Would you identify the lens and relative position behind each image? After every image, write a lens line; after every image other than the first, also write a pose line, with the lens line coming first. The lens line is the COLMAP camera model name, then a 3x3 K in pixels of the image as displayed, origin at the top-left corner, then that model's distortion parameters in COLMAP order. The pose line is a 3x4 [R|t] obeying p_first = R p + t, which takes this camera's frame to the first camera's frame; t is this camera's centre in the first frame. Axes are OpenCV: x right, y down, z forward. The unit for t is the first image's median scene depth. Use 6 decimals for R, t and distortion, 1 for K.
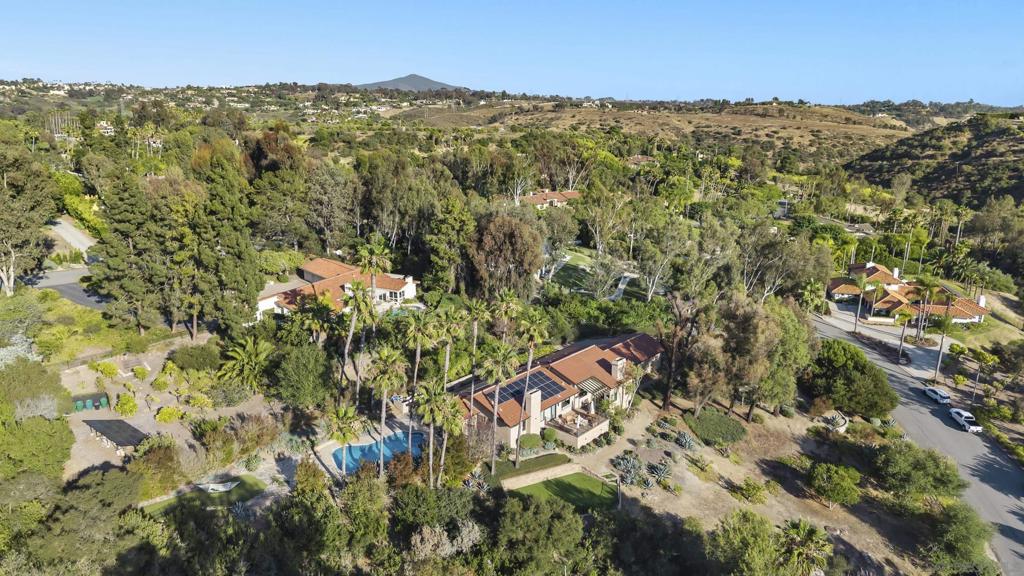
lens RADIAL K [[685.1, 0, 512.0], [0, 685.1, 288.0], [0, 0, 1]] dist [0.054055, -0.084122]
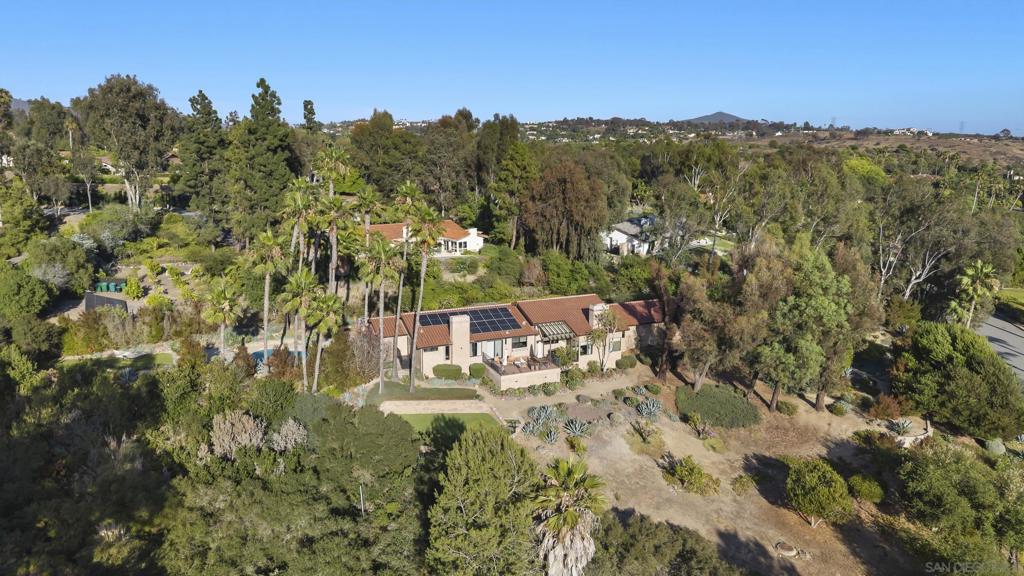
lens RADIAL K [[685.1, 0, 512.0], [0, 685.1, 288.0], [0, 0, 1]] dist [0.054055, -0.084122]
pose [[0.909506, 0.086573, -0.406575, 0.372641], [-0.109087, 0.993502, -0.032478, 0.116272], [0.401122, 0.073891, 0.913040, 0.200382]]
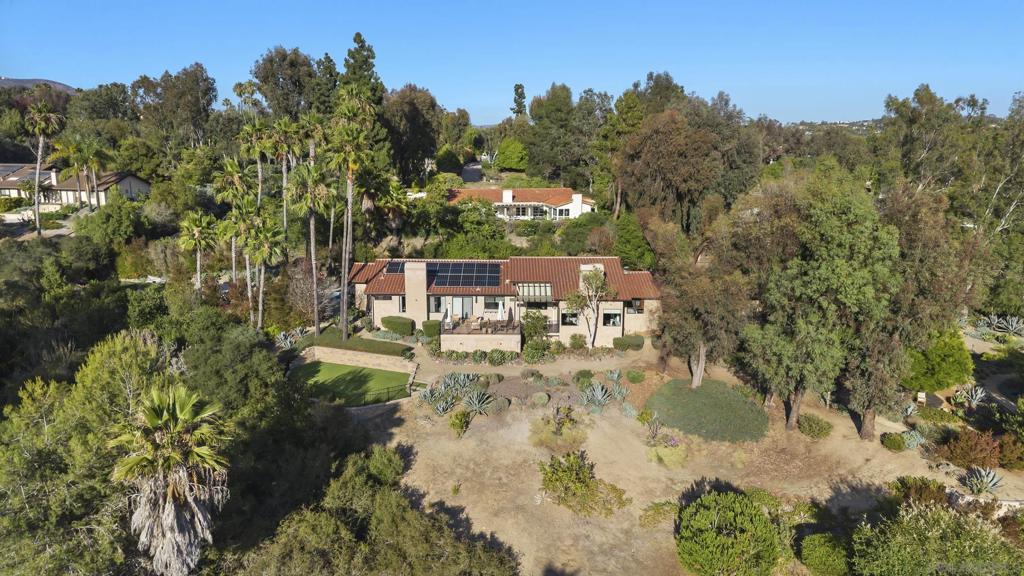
lens RADIAL K [[685.1, 0, 512.0], [0, 685.1, 288.0], [0, 0, 1]] dist [0.054055, -0.084122]
pose [[0.658636, 0.147213, -0.737921, 0.557637], [-0.194080, 0.980729, 0.022425, 0.119884], [0.727002, 0.128446, 0.674515, 0.487216]]
